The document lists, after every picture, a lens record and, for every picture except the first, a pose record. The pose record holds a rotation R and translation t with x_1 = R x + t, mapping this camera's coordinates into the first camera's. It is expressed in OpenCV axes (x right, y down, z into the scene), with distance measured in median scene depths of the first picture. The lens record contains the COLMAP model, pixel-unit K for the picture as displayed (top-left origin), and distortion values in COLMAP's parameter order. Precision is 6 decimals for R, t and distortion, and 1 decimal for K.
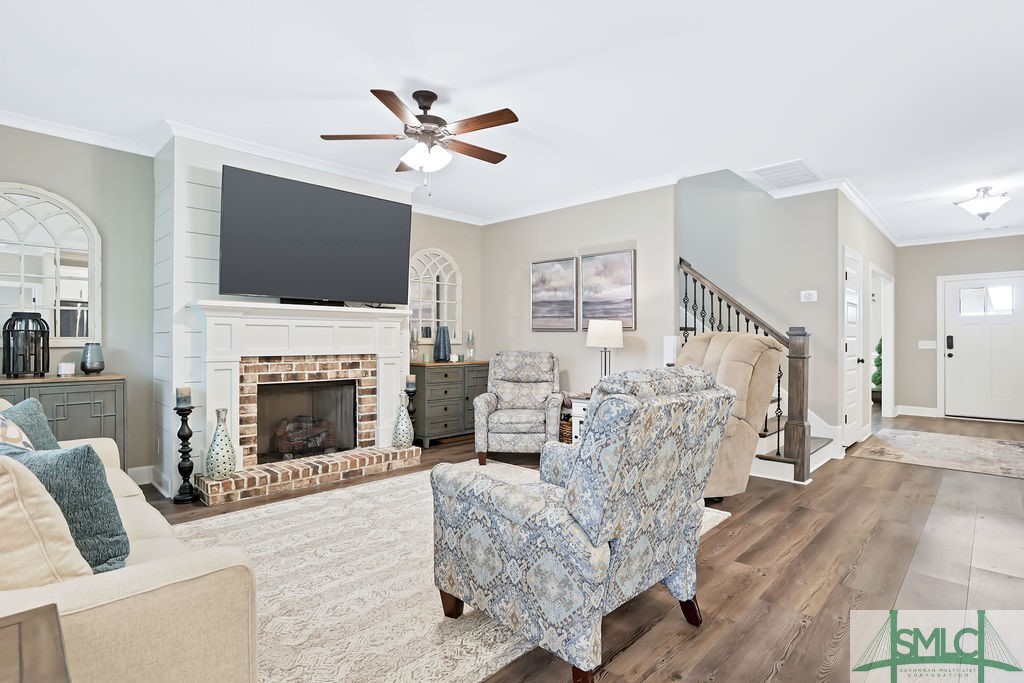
lens RADIAL K [[507.1, 0, 512.3], [0, 507.1, 341.8], [0, 0, 1]] dist [-0.034123, 0.008211]
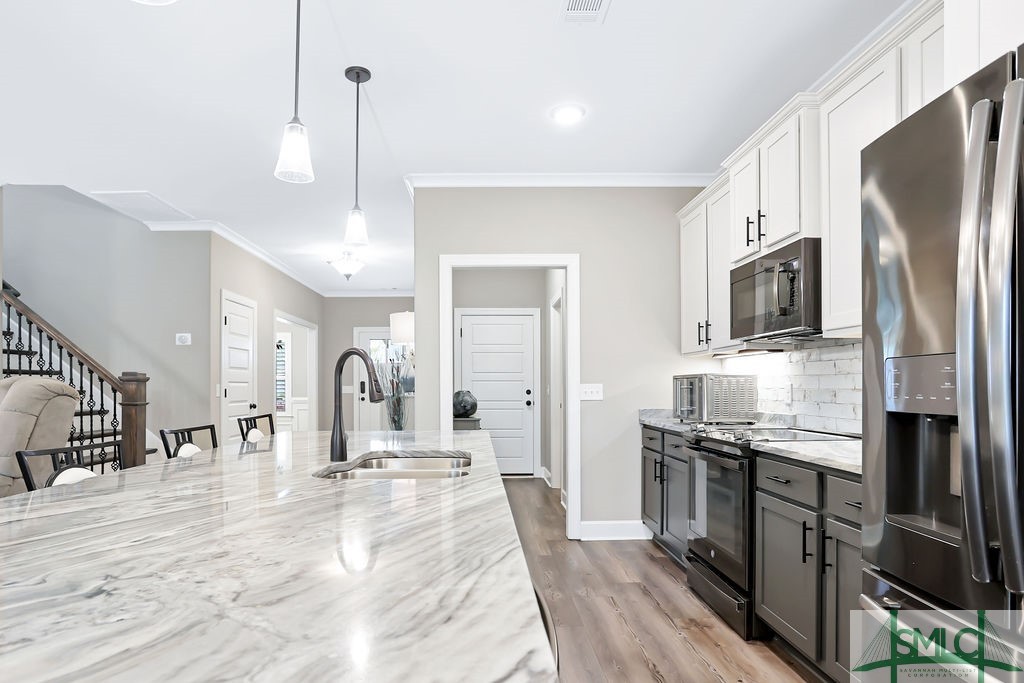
lens RADIAL K [[583.3, 0, 484.4], [0, 583.3, 389.4], [0, 0, 1]] dist [-0.054692, 0.002375]
pose [[0.712803, -0.006084, 0.701338, 0.292926], [0.003489, 0.999981, 0.005128, -0.000215], [-0.701356, -0.001209, 0.712810, -0.213764]]
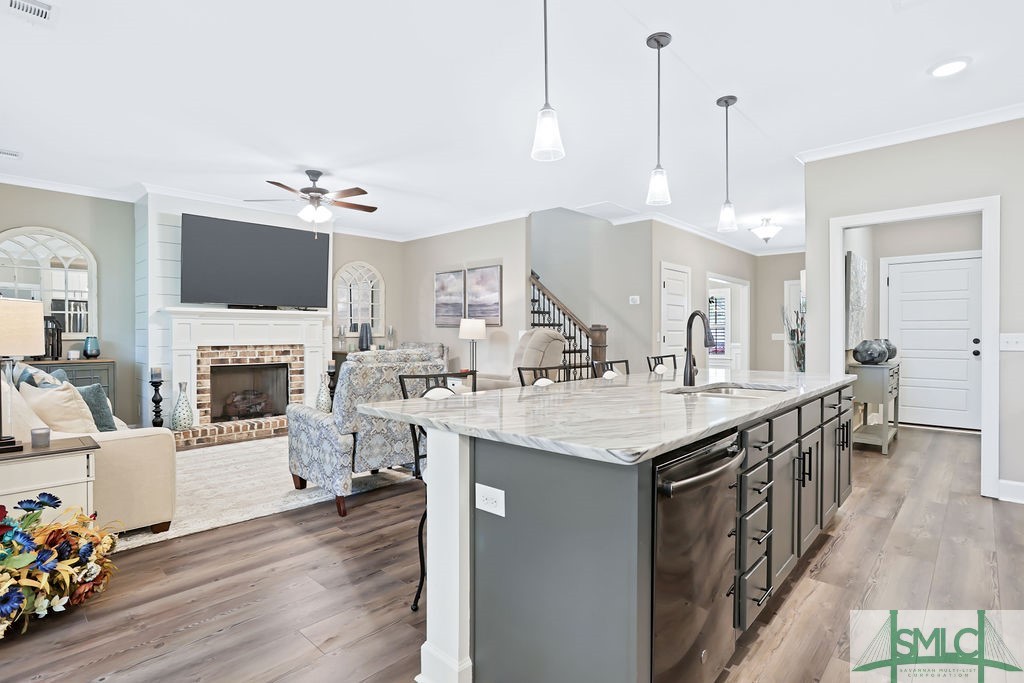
lens RADIAL K [[507.1, 0, 516.6], [0, 507.1, 339.7], [0, 0, 1]] dist [-0.034123, 0.008211]
pose [[0.999801, -0.001391, 0.019902, 0.316343], [0.001162, 0.999933, 0.011522, -0.003719], [-0.019916, -0.011497, 0.999736, -0.411002]]
